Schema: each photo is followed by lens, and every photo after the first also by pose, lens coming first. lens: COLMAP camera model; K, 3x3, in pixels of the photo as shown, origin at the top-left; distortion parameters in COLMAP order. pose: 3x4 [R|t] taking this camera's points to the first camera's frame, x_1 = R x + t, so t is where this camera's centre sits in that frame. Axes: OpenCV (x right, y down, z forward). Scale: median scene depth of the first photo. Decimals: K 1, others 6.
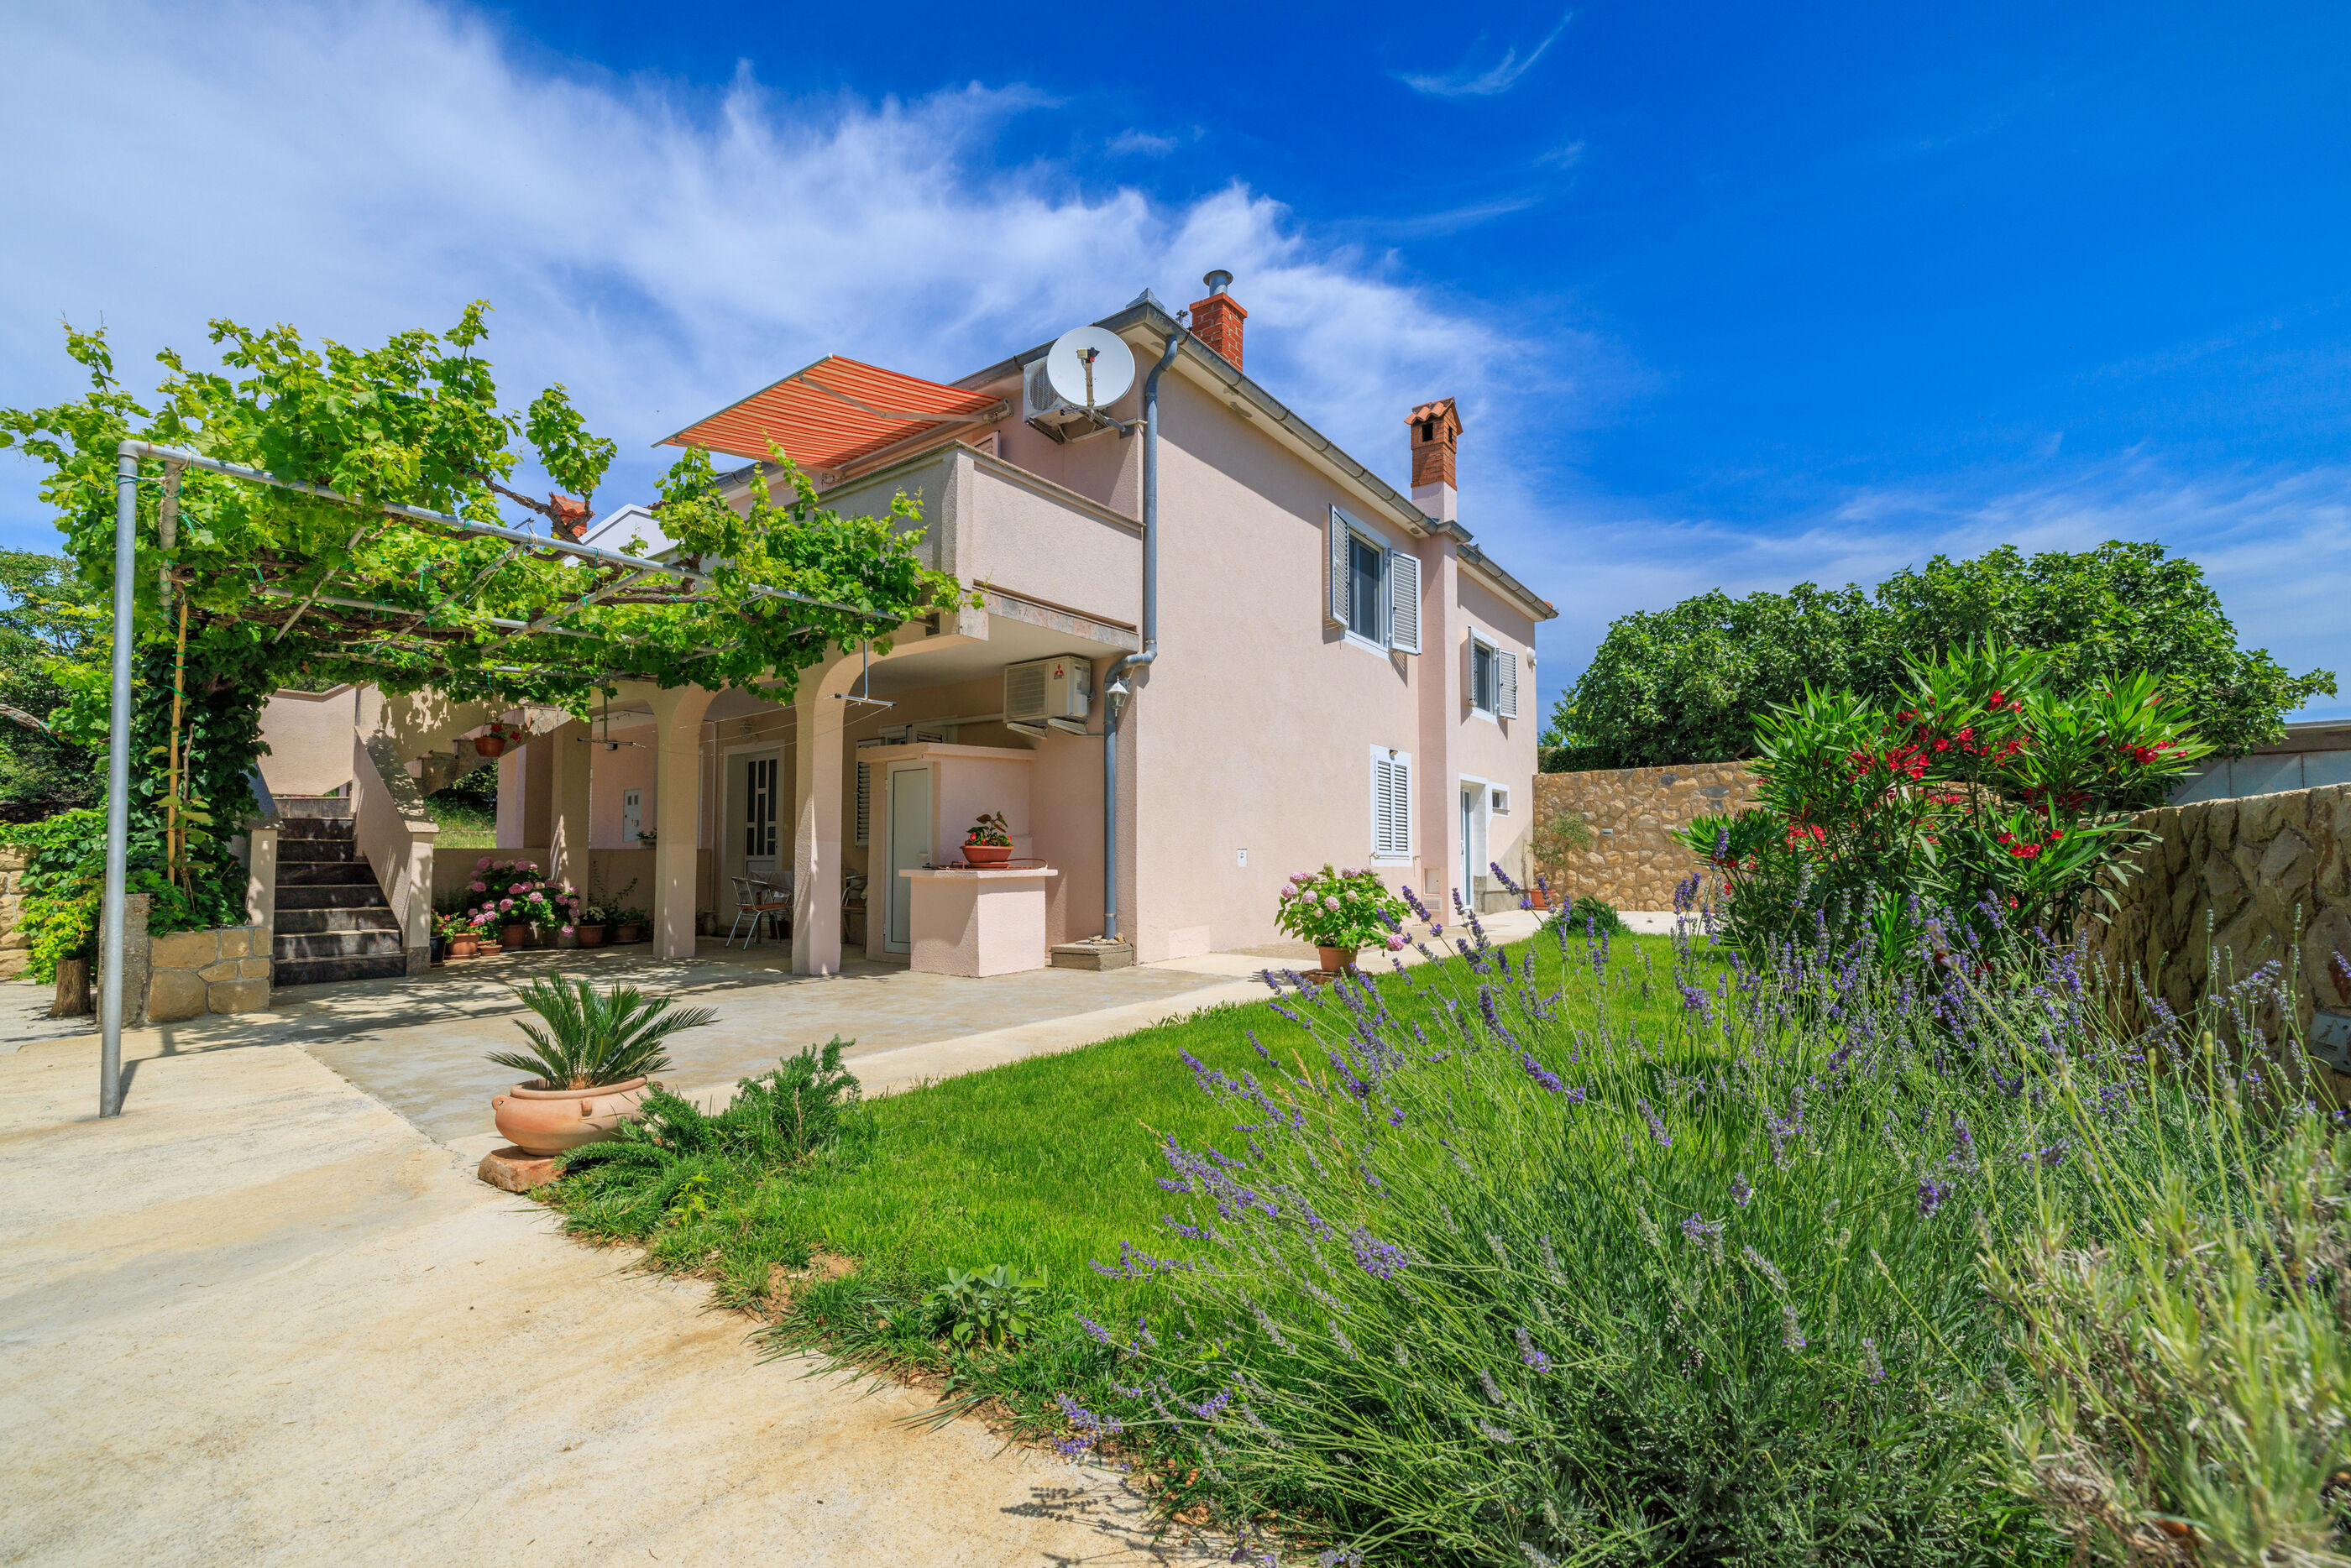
lens RADIAL K [[997.8, 0, 1185.4], [0, 997.8, 815.7], [0, 0, 1]] dist [0.002366, 0.000854]
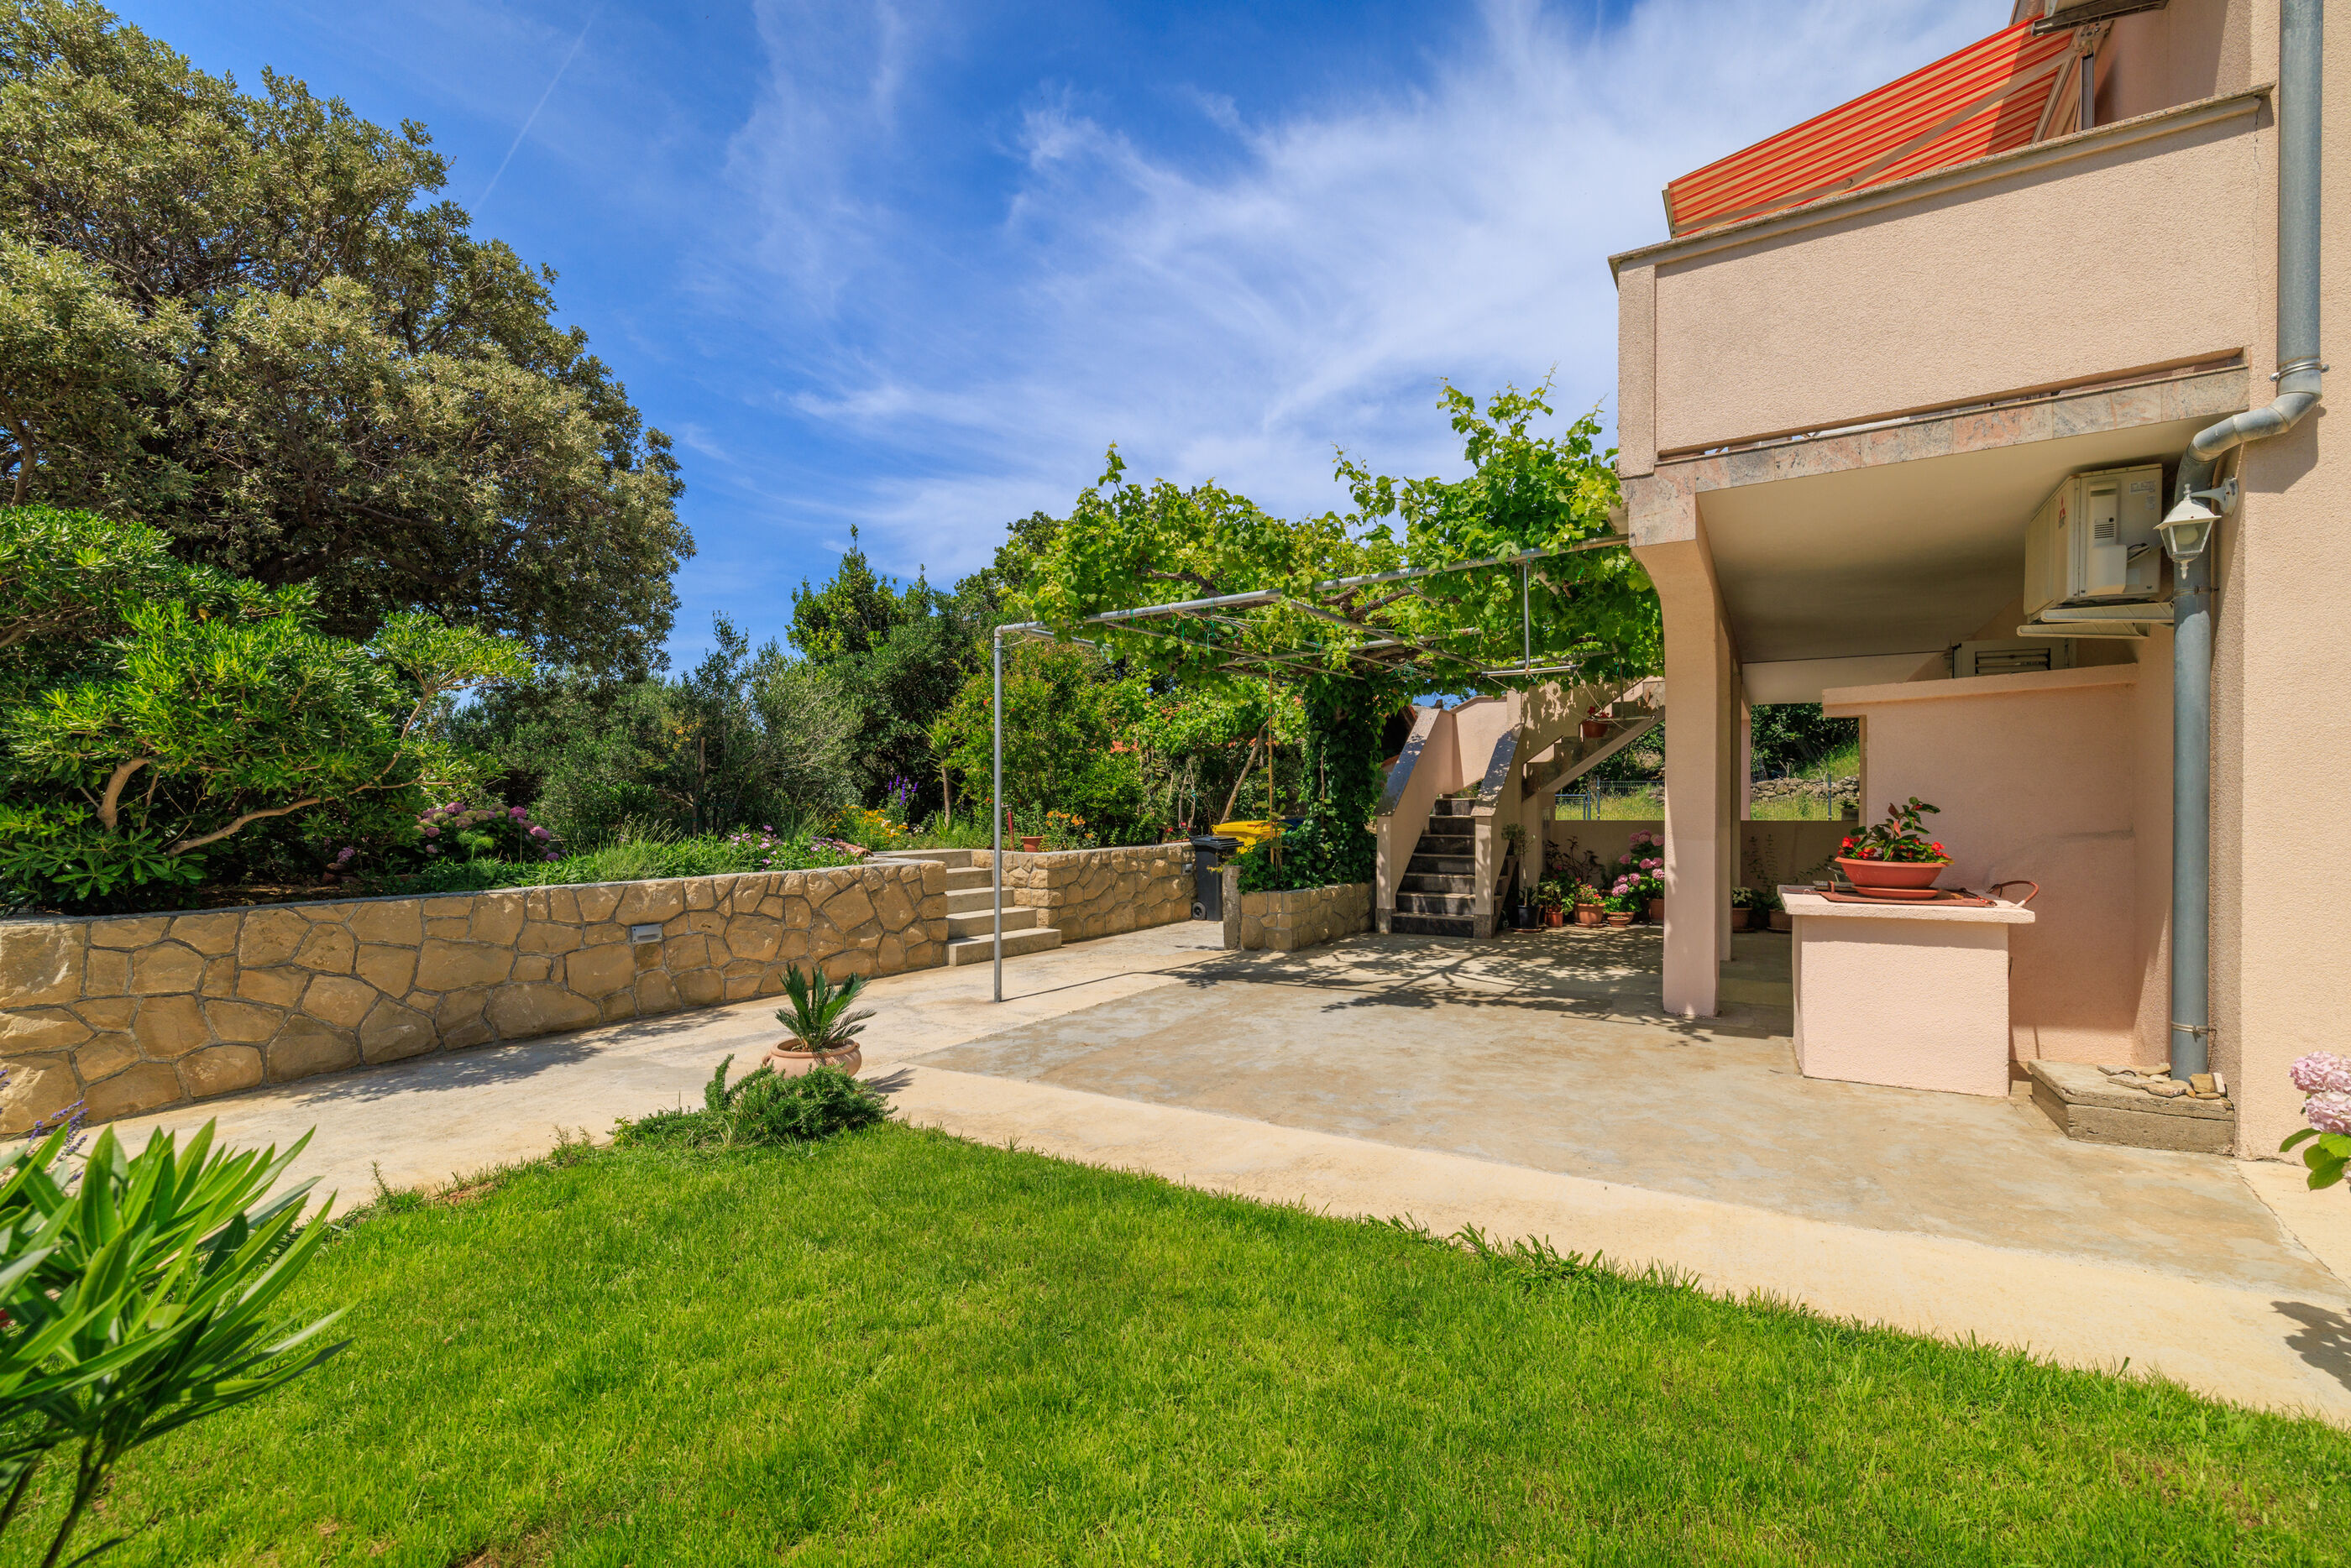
lens RADIAL K [[989.5, 0, 1180.0], [0, 989.5, 807.8], [0, 0, 1]] dist [-0.005190, -0.000010]
pose [[0.083231, 0.013202, -0.996443, 0.323946], [0.053659, 0.998402, 0.017710, -0.030139], [0.995085, -0.054942, 0.082390, 0.515805]]
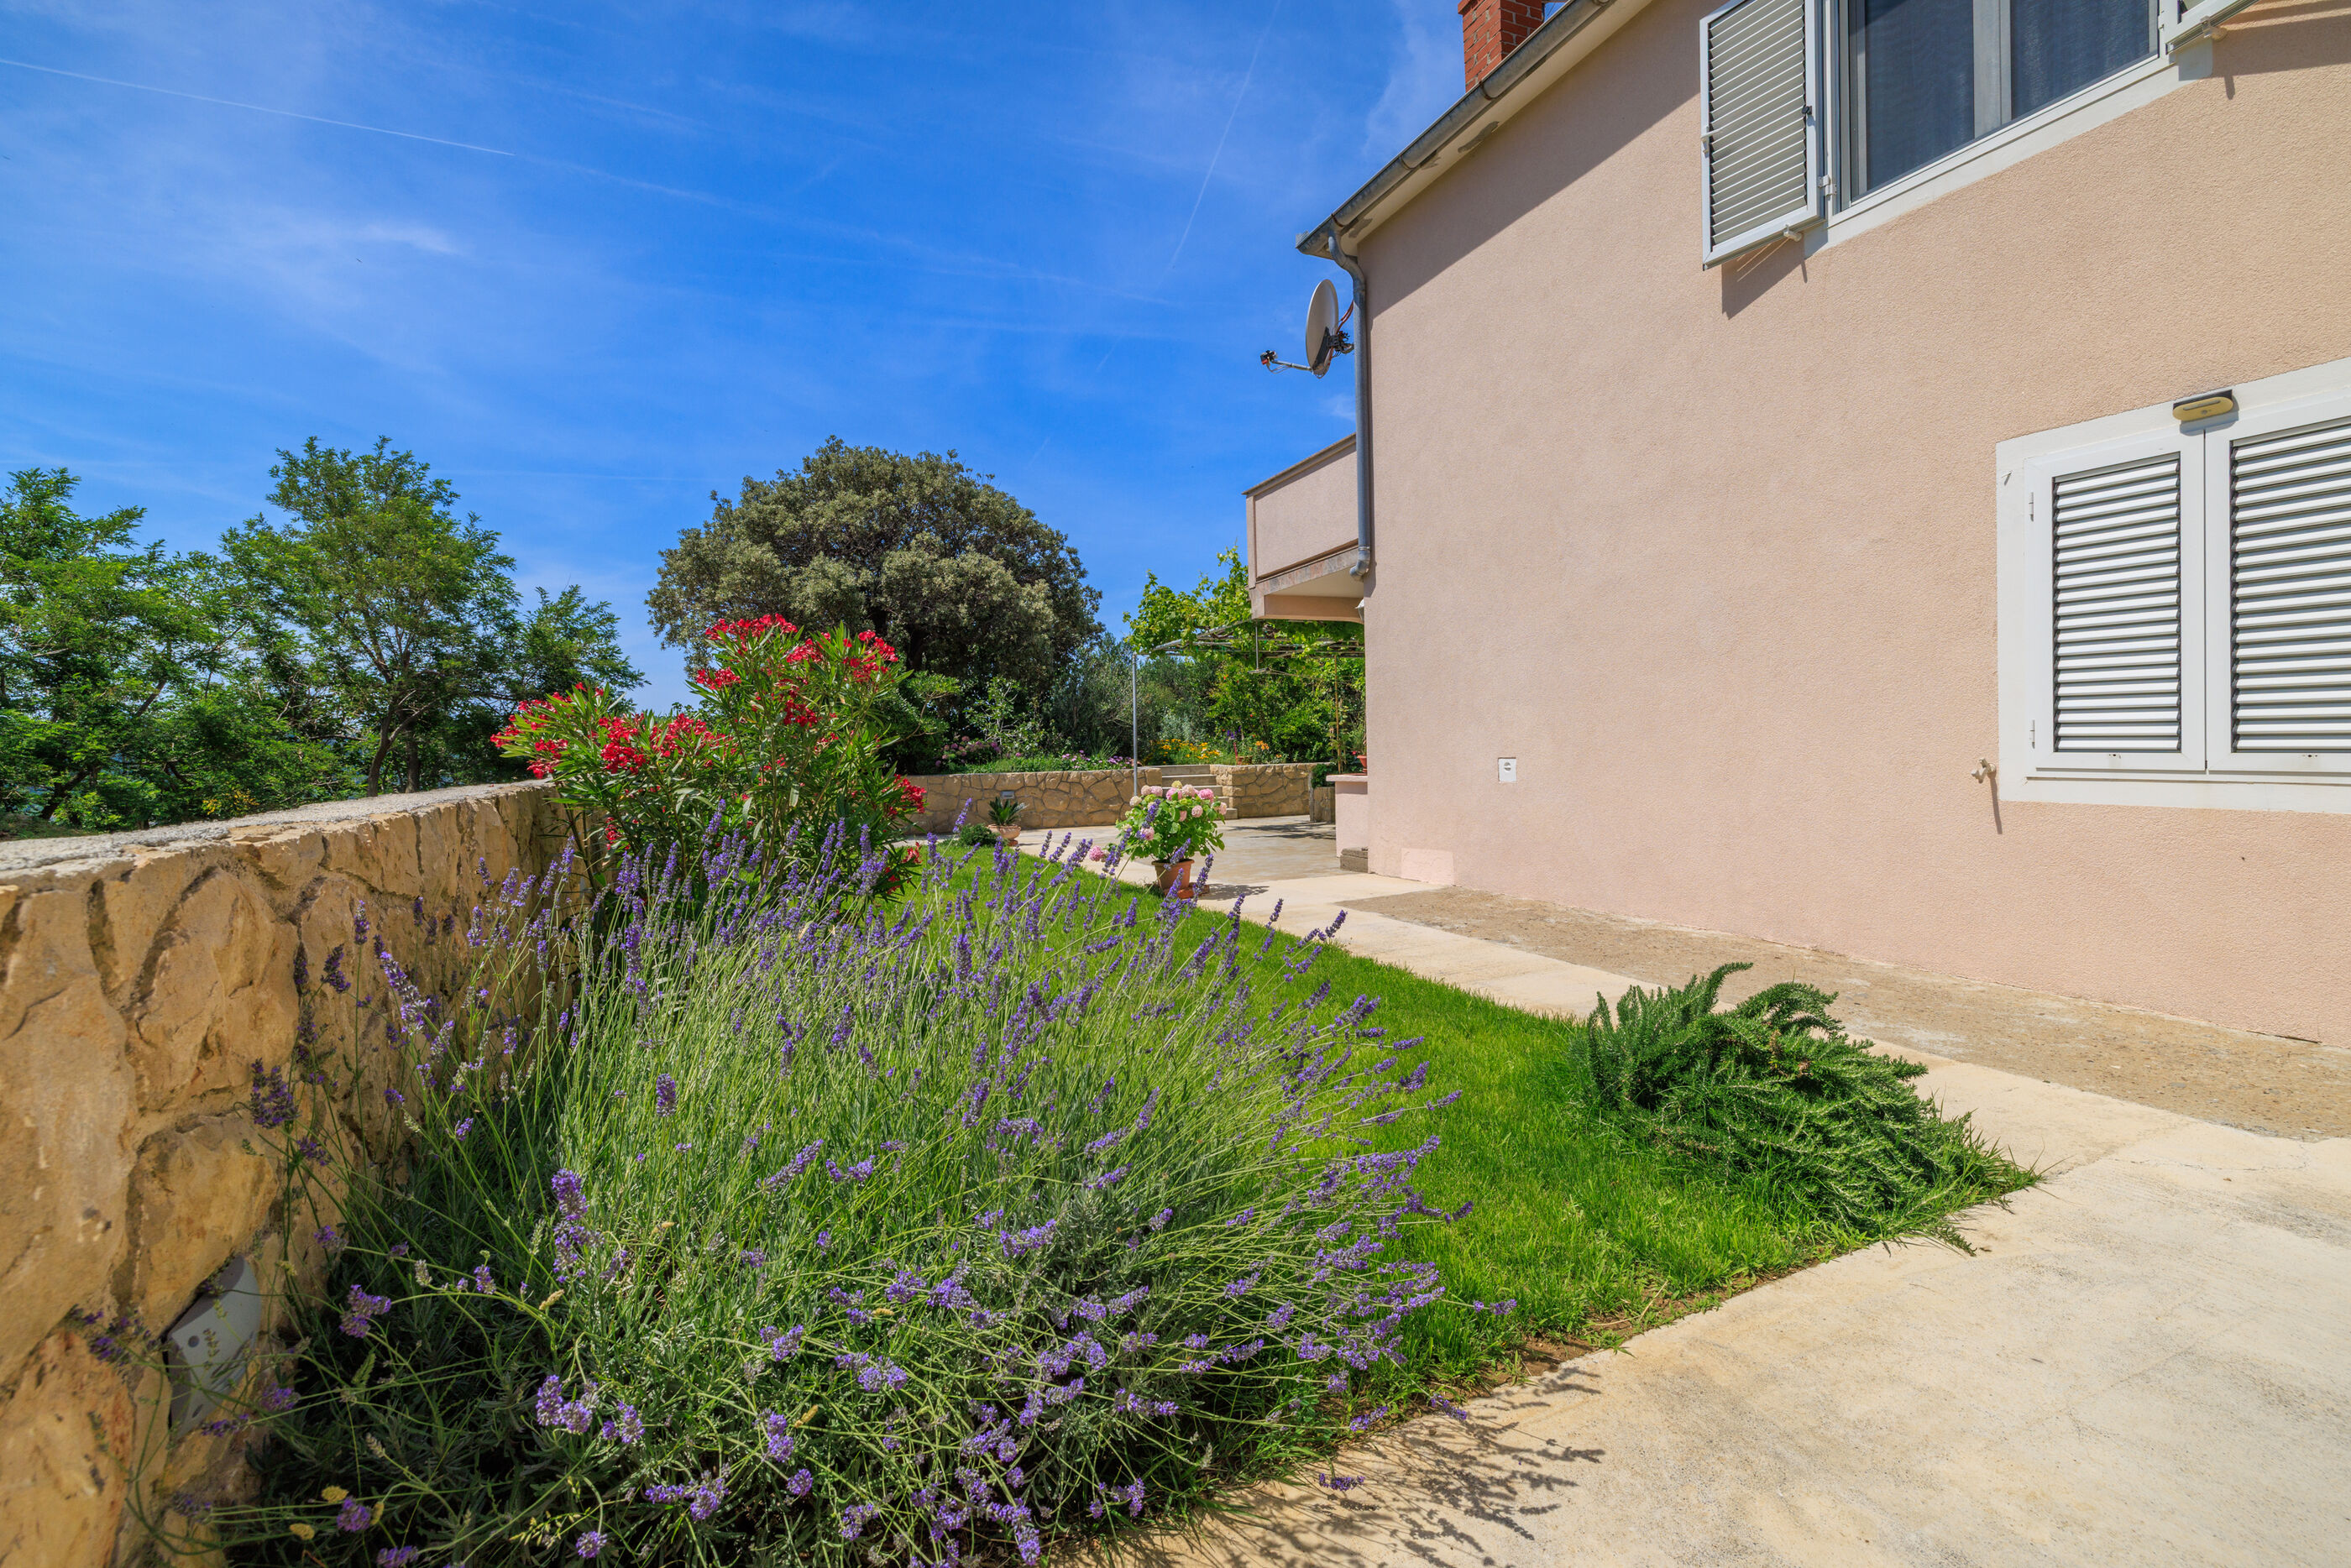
lens RADIAL K [[1017.6, 0, 1180.9], [0, 1017.6, 753.0], [0, 0, 1]] dist [-0.000248, 0.027817]
pose [[-0.520021, 0.022595, -0.853855, 0.924283], [0.068886, 0.997503, -0.015557, 0.029237], [0.851371, -0.066908, -0.520279, 1.363955]]
